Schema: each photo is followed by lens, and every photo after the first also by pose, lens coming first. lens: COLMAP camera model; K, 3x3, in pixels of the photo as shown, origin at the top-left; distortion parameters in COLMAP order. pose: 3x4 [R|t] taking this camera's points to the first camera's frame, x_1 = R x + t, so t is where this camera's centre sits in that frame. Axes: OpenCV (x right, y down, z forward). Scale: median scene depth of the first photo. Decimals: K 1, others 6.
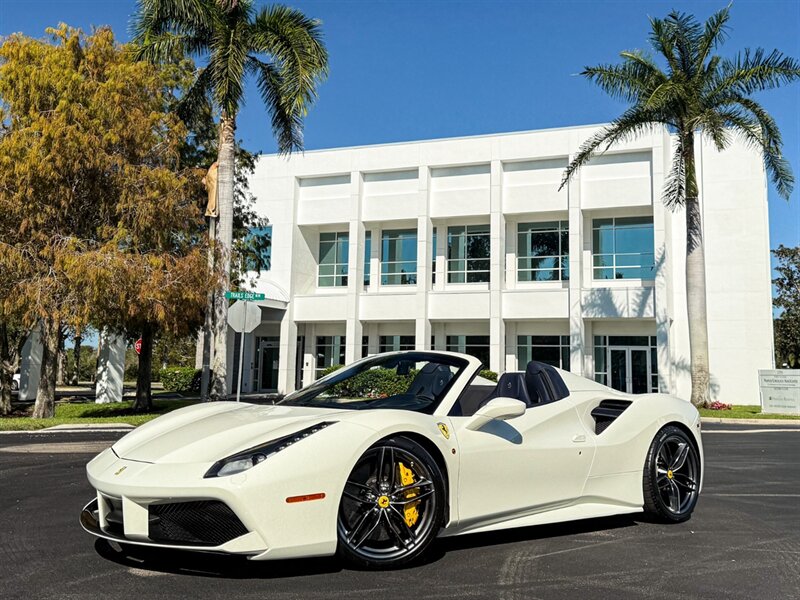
lens RADIAL K [[872.2, 0, 425.9], [0, 872.2, 247.4], [0, 0, 1]] dist [0.144757, -0.215086]
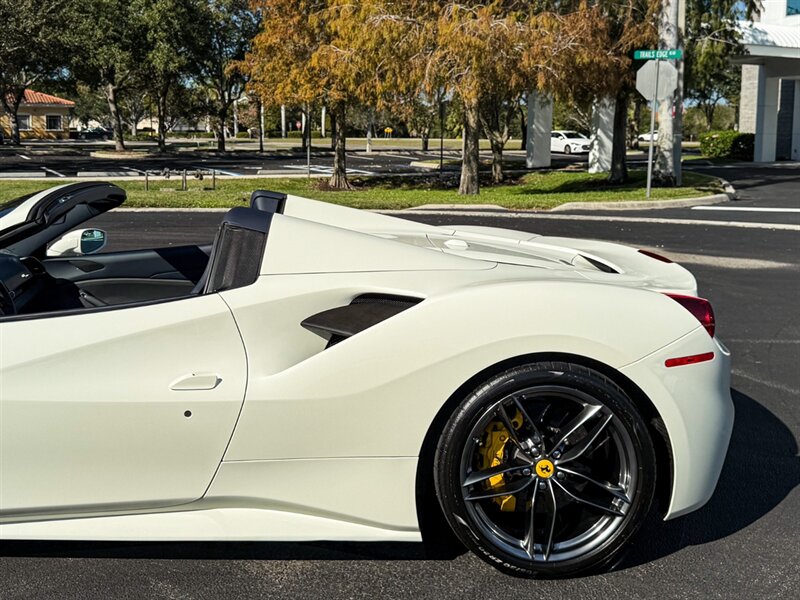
lens RADIAL K [[873.2, 0, 403.4], [0, 873.2, 237.3], [0, 0, 1]] dist [0.189912, -0.435917]
pose [[0.765993, 0.064215, -0.639633, 0.150307], [0.102626, 0.970022, 0.220283, 0.014252], [0.634604, -0.234378, 0.736441, 0.206357]]
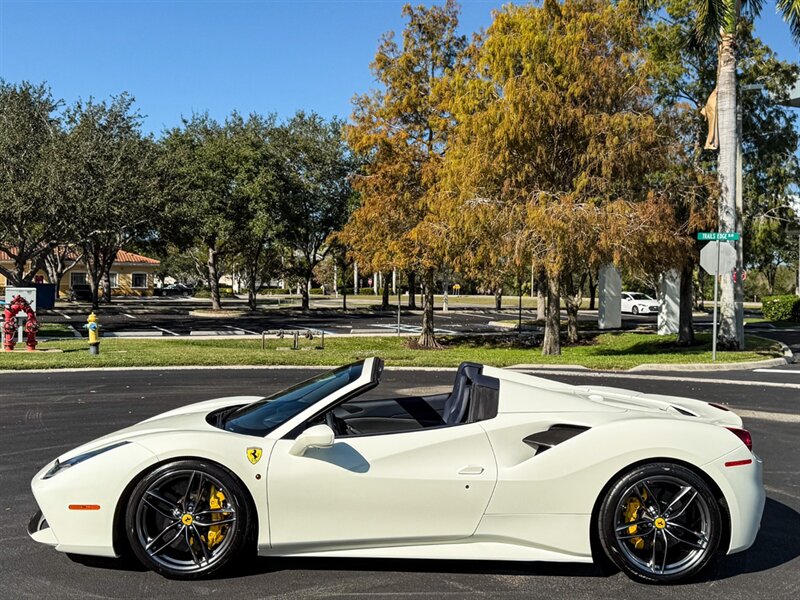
lens RADIAL K [[875.9, 0, 449.4], [0, 875.9, 288.2], [0, 0, 1]] dist [0.164533, -0.351554]
pose [[0.752770, -0.006397, -0.658253, 0.200556], [0.097609, 0.989984, 0.102004, -0.014361], [0.651007, -0.141037, 0.745854, 0.100298]]
